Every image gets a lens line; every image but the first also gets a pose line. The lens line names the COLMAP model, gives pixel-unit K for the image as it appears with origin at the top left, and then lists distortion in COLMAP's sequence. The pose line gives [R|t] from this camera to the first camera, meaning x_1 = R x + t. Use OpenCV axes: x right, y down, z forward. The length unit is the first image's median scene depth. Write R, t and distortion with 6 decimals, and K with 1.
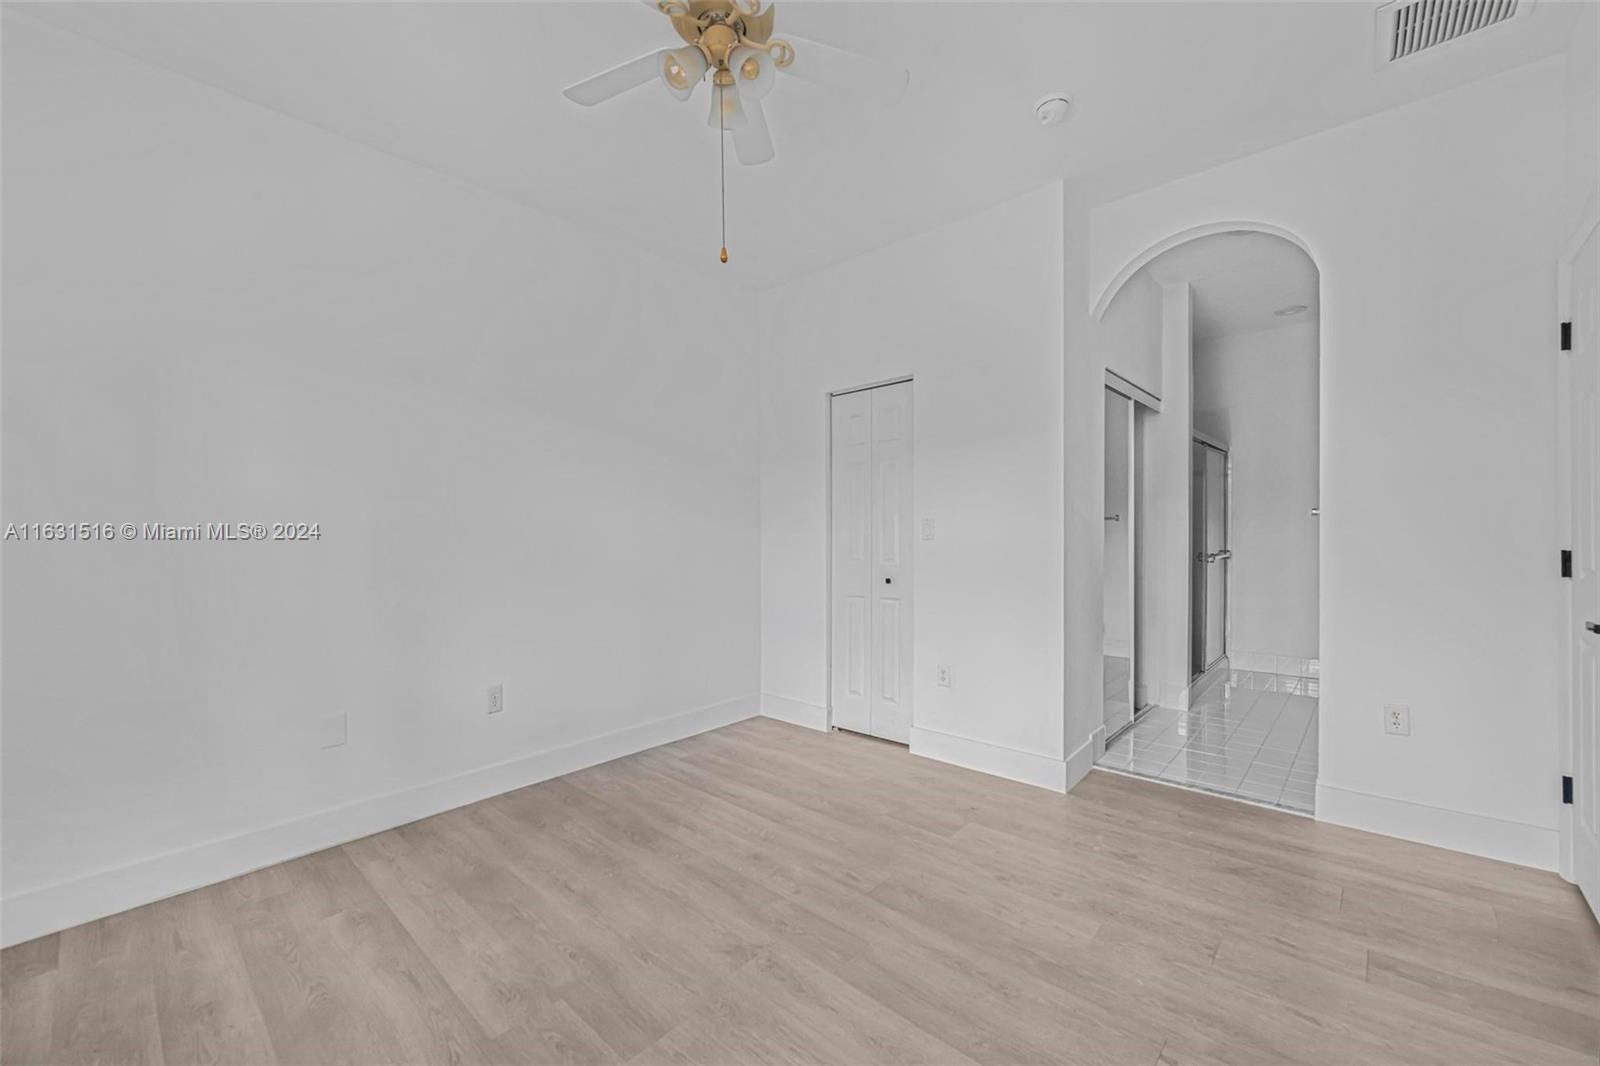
lens RADIAL K [[647.7, 0, 802.4], [0, 647.7, 539.8], [0, 0, 1]] dist [0.010080, -0.000497]
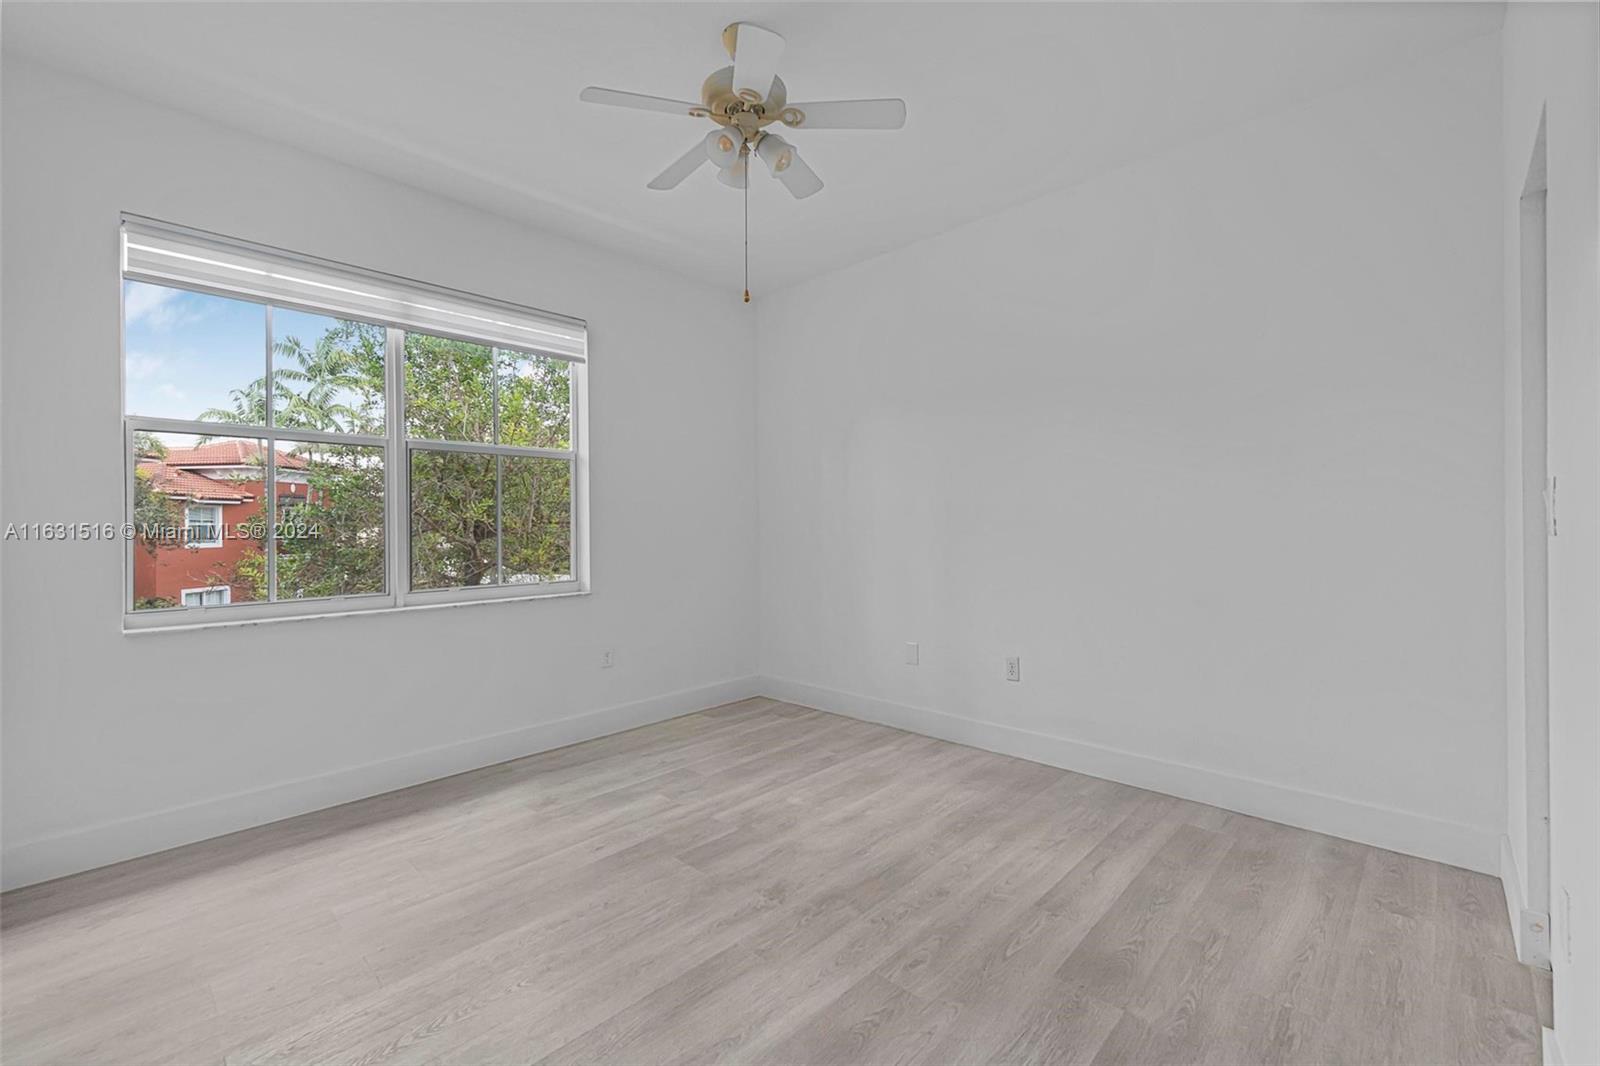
lens RADIAL K [[664.5, 0, 810.6], [0, 664.5, 525.9], [0, 0, 1]] dist [0.012672, -0.000879]
pose [[-0.026804, 0.008931, -0.999601, 0.775112], [0.001236, 0.999960, 0.008901, -0.009396], [0.999640, -0.000997, -0.026814, 0.800240]]
